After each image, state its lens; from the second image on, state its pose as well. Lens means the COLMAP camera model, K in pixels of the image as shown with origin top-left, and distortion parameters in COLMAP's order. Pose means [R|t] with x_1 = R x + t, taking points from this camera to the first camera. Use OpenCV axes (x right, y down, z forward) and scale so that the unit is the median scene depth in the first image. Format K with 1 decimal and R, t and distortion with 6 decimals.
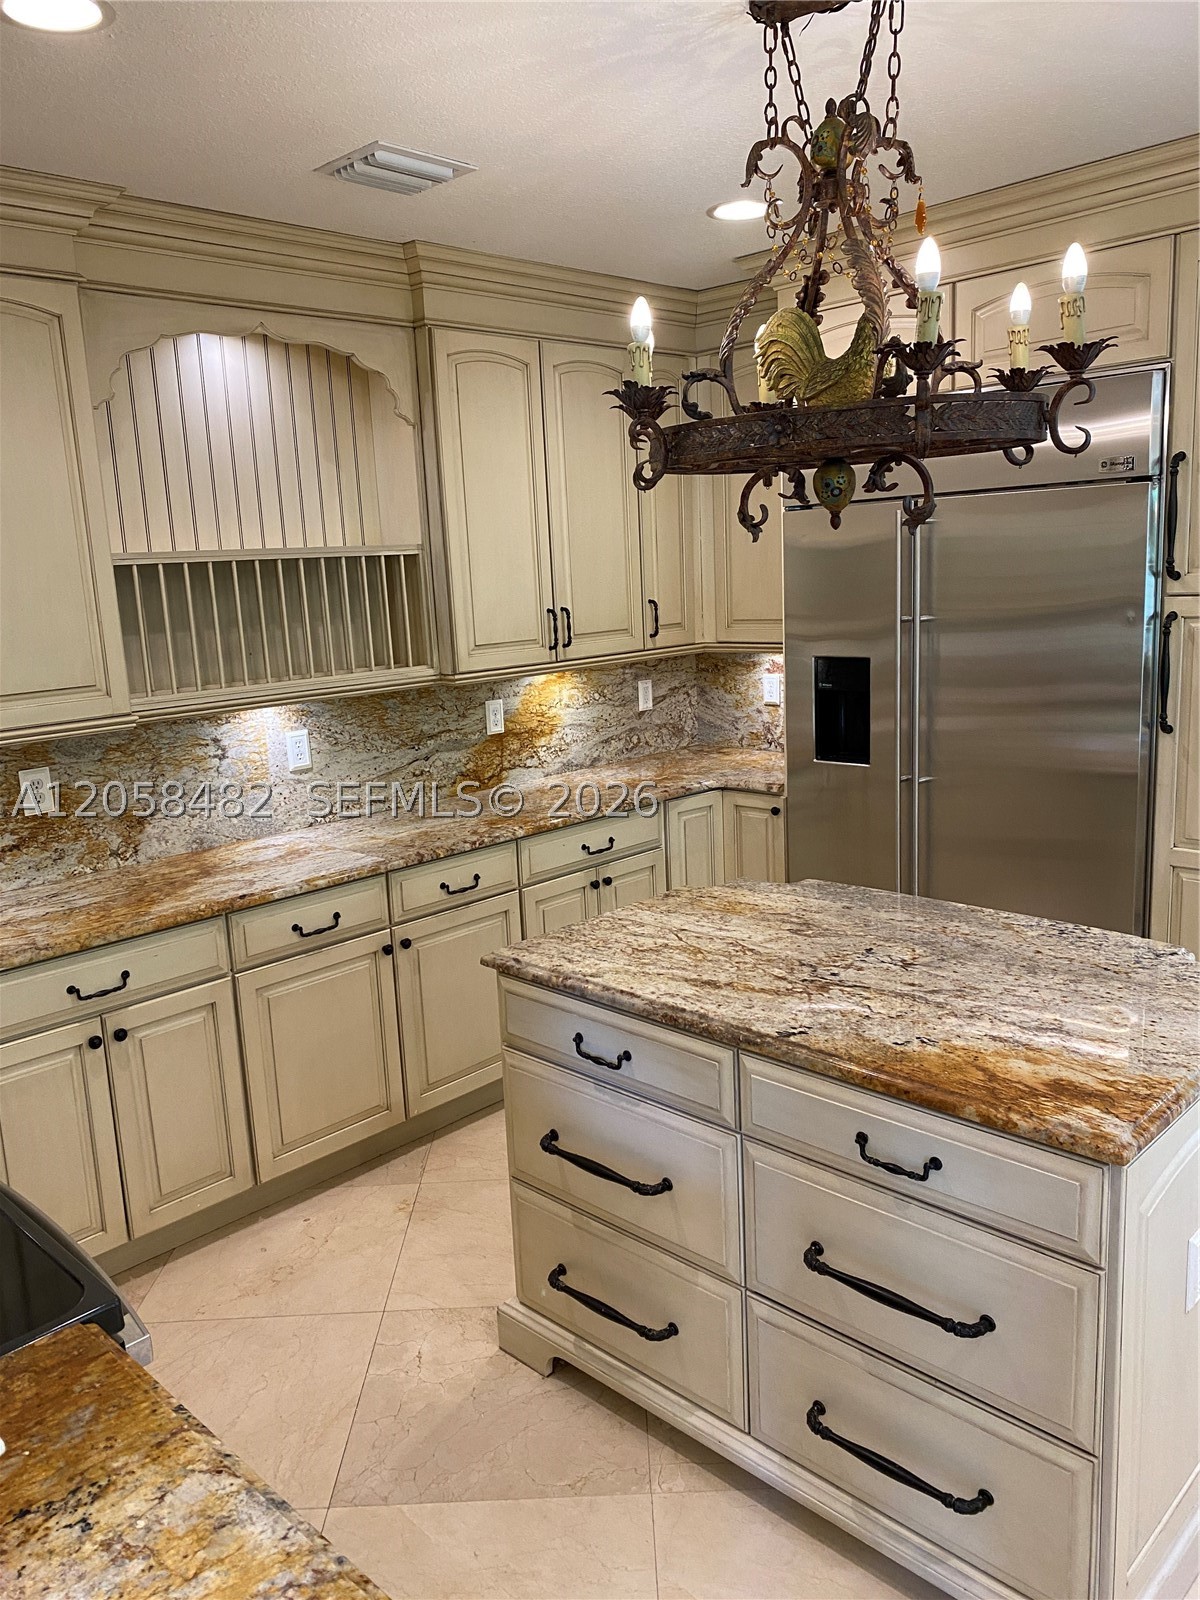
lens RADIAL K [[1199.6, 0, 603.1], [0, 1199.6, 794.0], [0, 0, 1]] dist [0.061727, -0.107600]
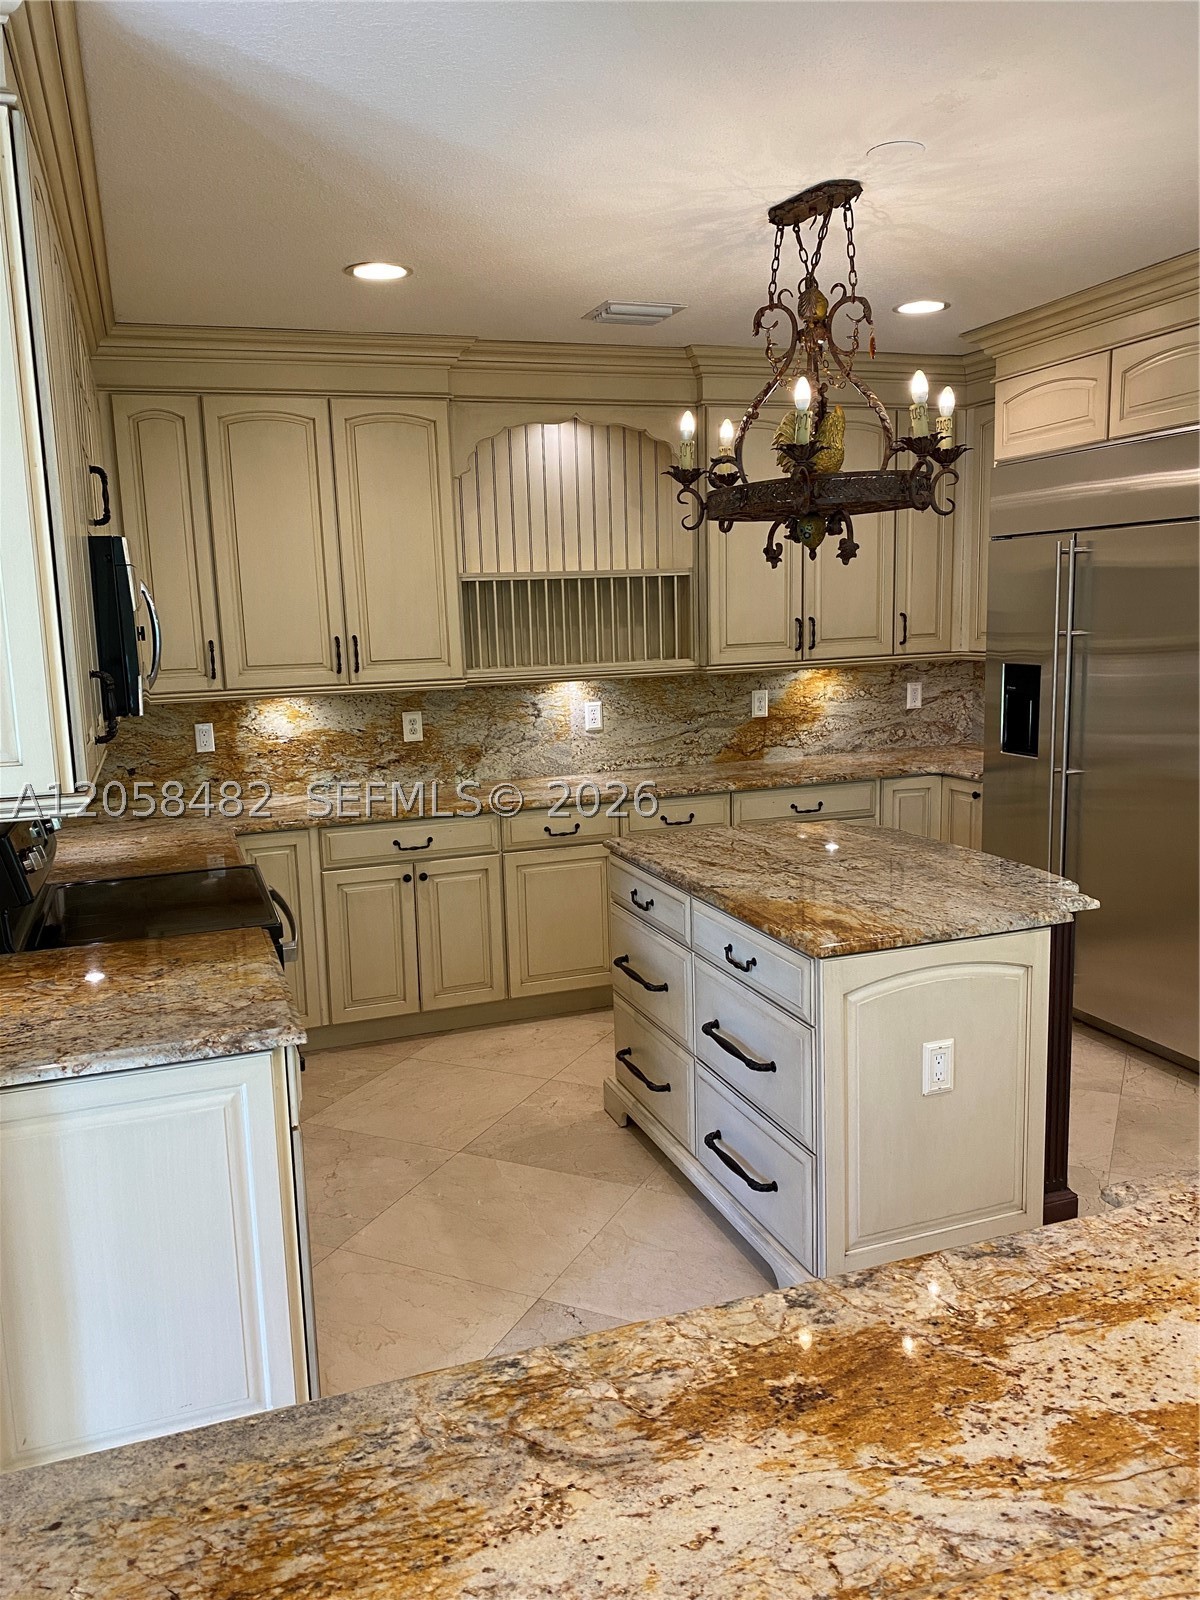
lens RADIAL K [[1217.2, 0, 594.8], [0, 1217.2, 798.5], [0, 0, 1]] dist [0.036663, -0.037655]
pose [[0.895835, 0.088376, -0.435510, 0.434703], [-0.094717, 0.995478, 0.007176, 0.057397], [0.434175, 0.034821, 0.900155, -0.303853]]
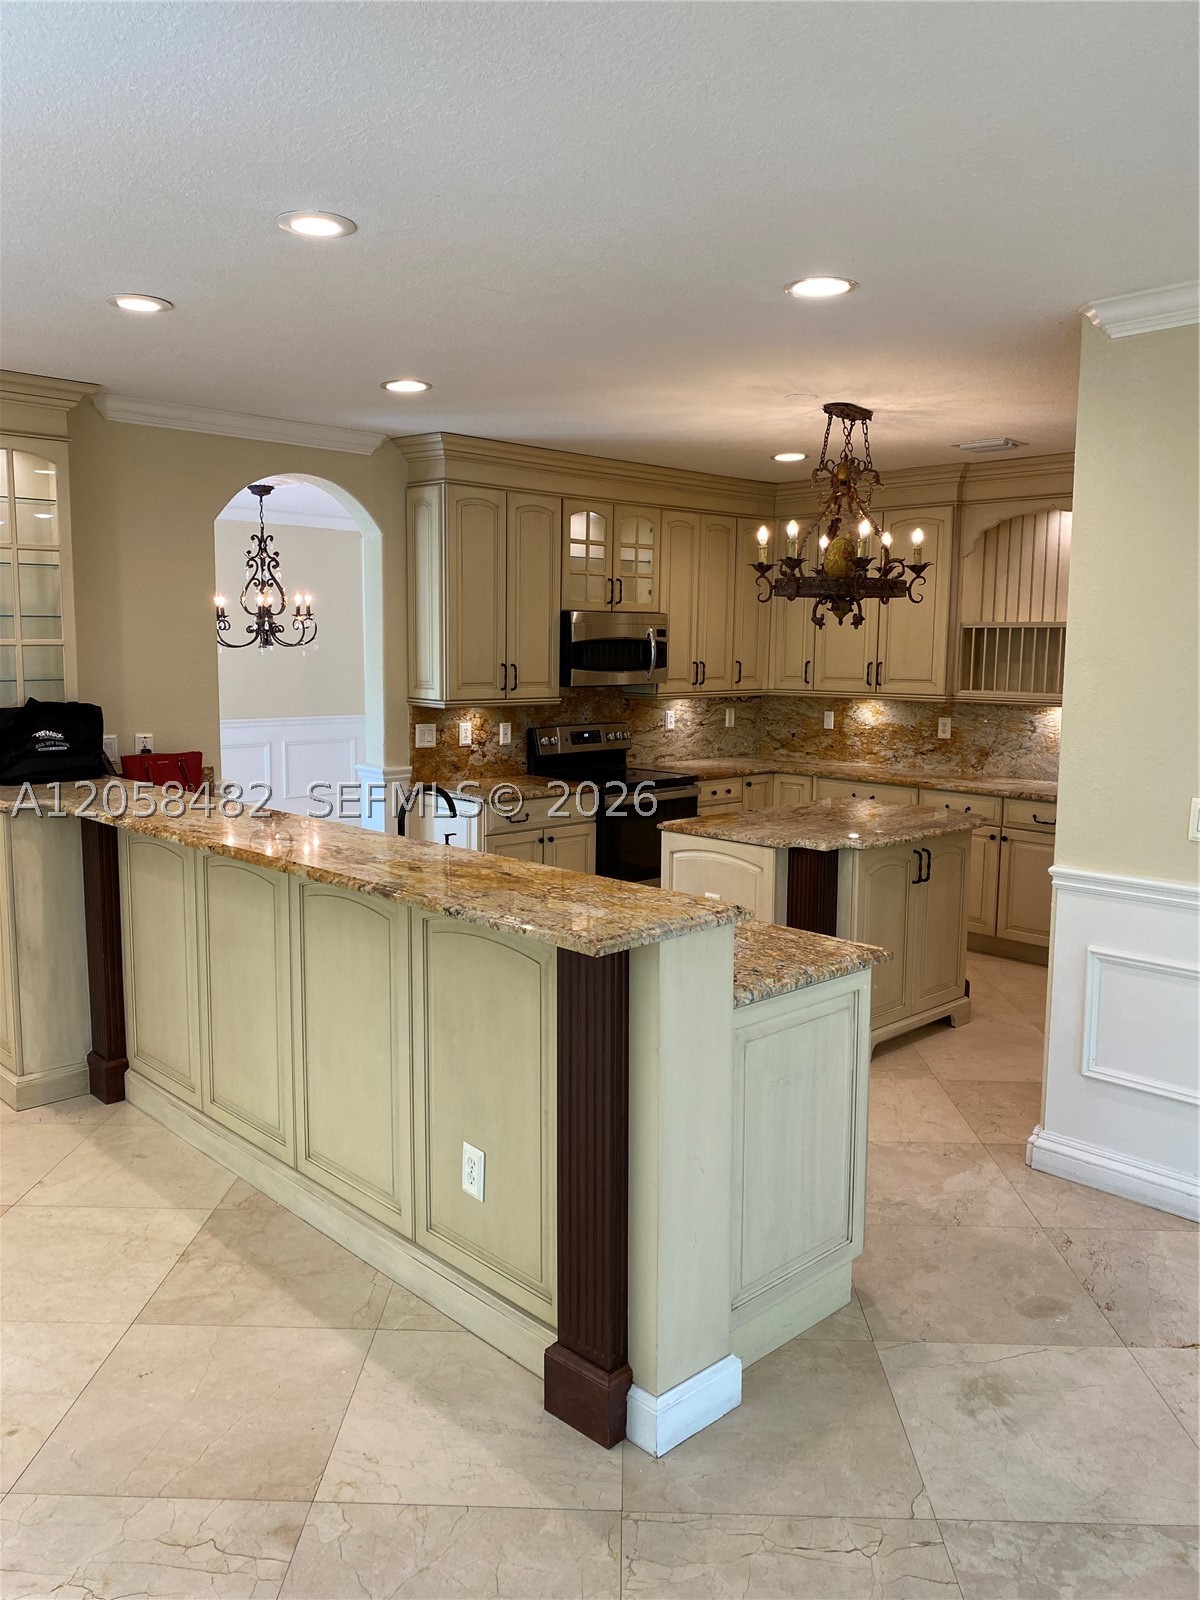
lens RADIAL K [[1217.2, 0, 594.8], [0, 1217.2, 798.5], [0, 0, 1]] dist [0.036663, -0.037655]
pose [[-0.041932, 0.176155, -0.983469, 1.788385], [-0.191580, 0.964652, 0.180953, -0.160457], [0.980581, 0.196000, -0.006702, 0.425441]]
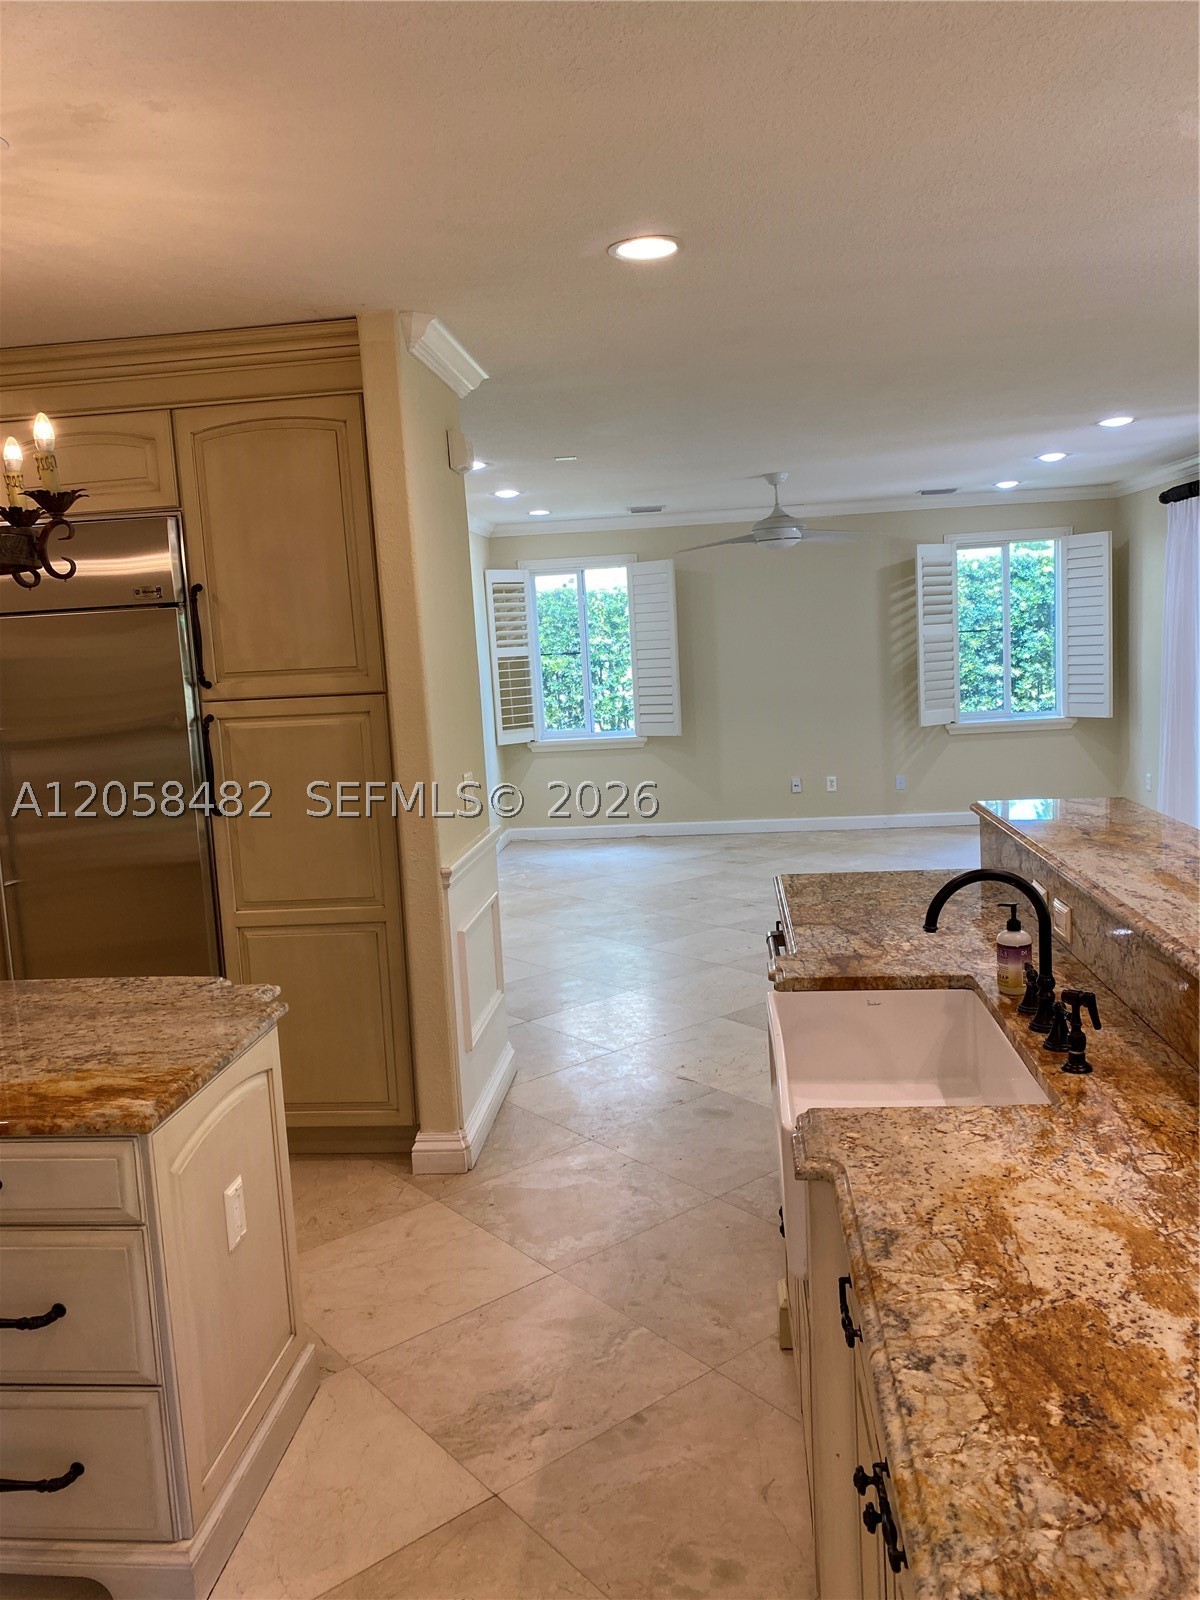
lens RADIAL K [[1217.2, 0, 594.8], [0, 1217.2, 798.5], [0, 0, 1]] dist [0.036663, -0.037655]
pose [[0.782609, -0.072521, 0.618275, 0.016054], [0.135053, 0.989316, -0.054908, 0.048923], [-0.607687, 0.126471, 0.784042, -0.167580]]
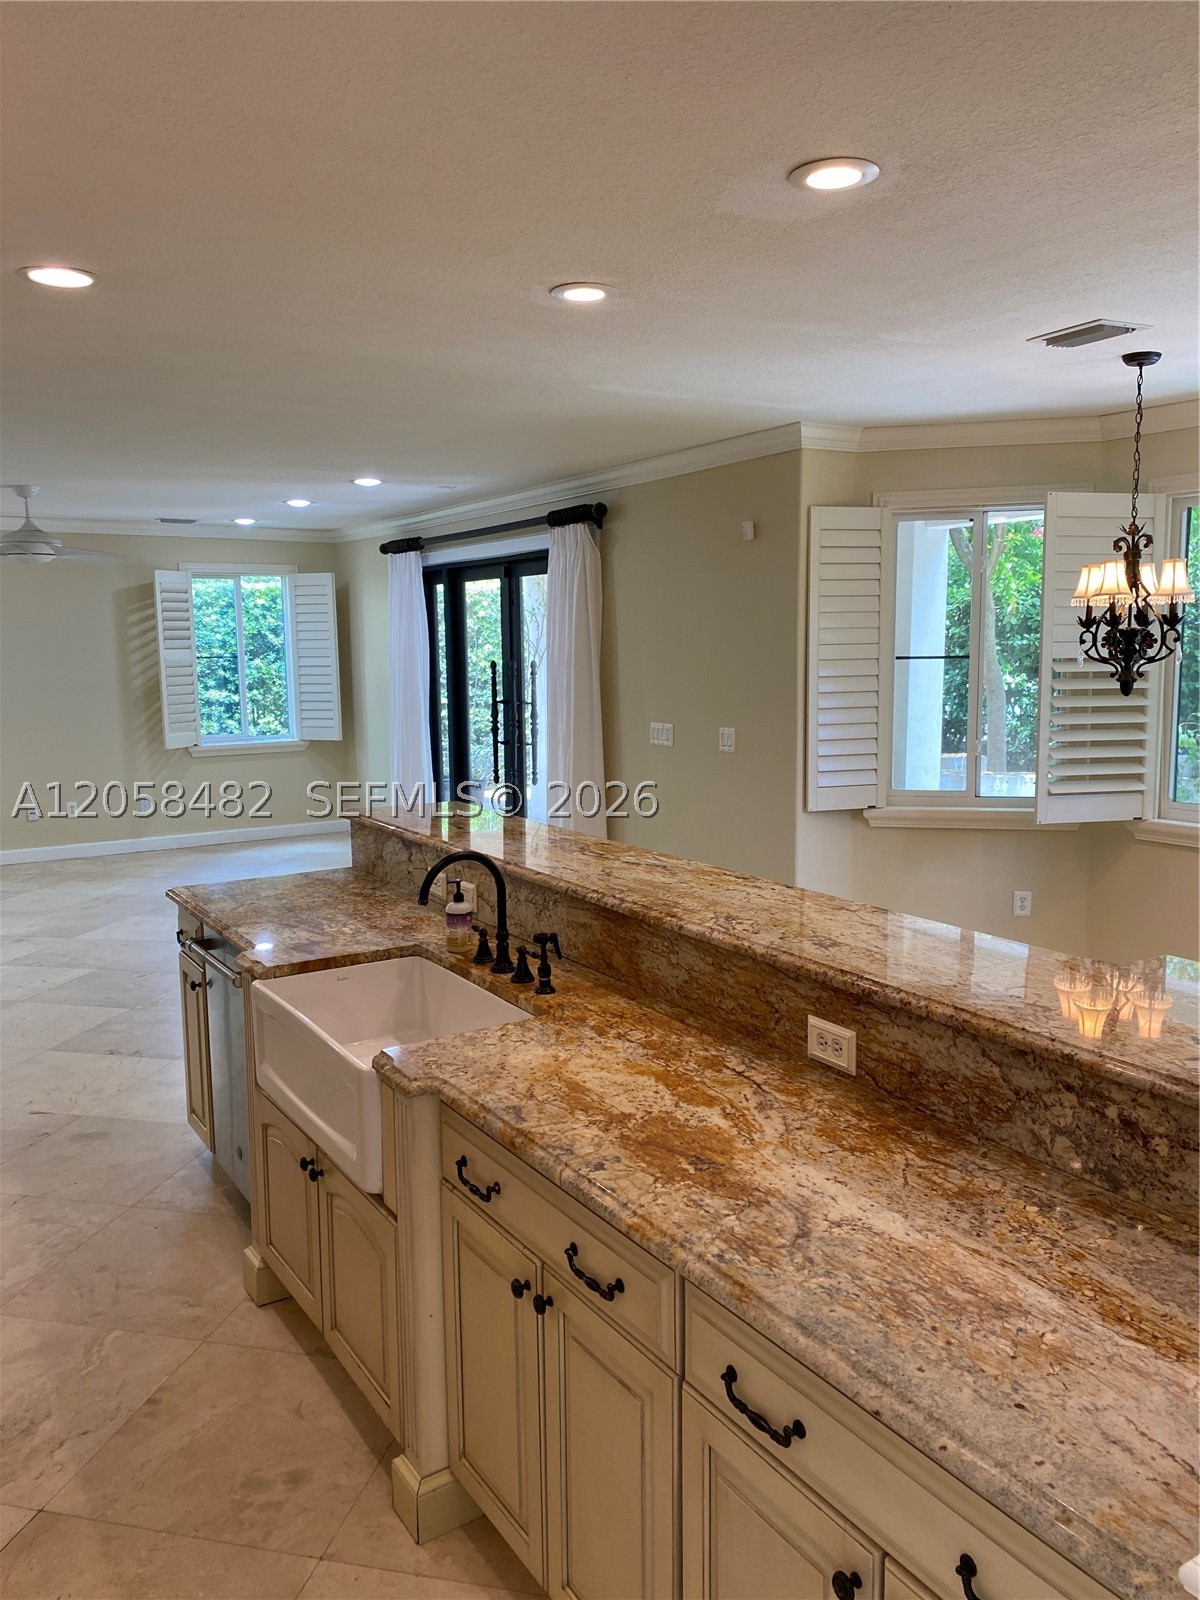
lens RADIAL K [[1226.9, 0, 600.0], [0, 1226.9, 800.0], [0, 0, 1]] dist [0.049696, -0.100289]
pose [[0.229798, -0.078908, 0.970034, -0.219488], [0.186188, 0.981863, 0.035763, 0.031679], [-0.955263, 0.172390, 0.240322, -0.067882]]
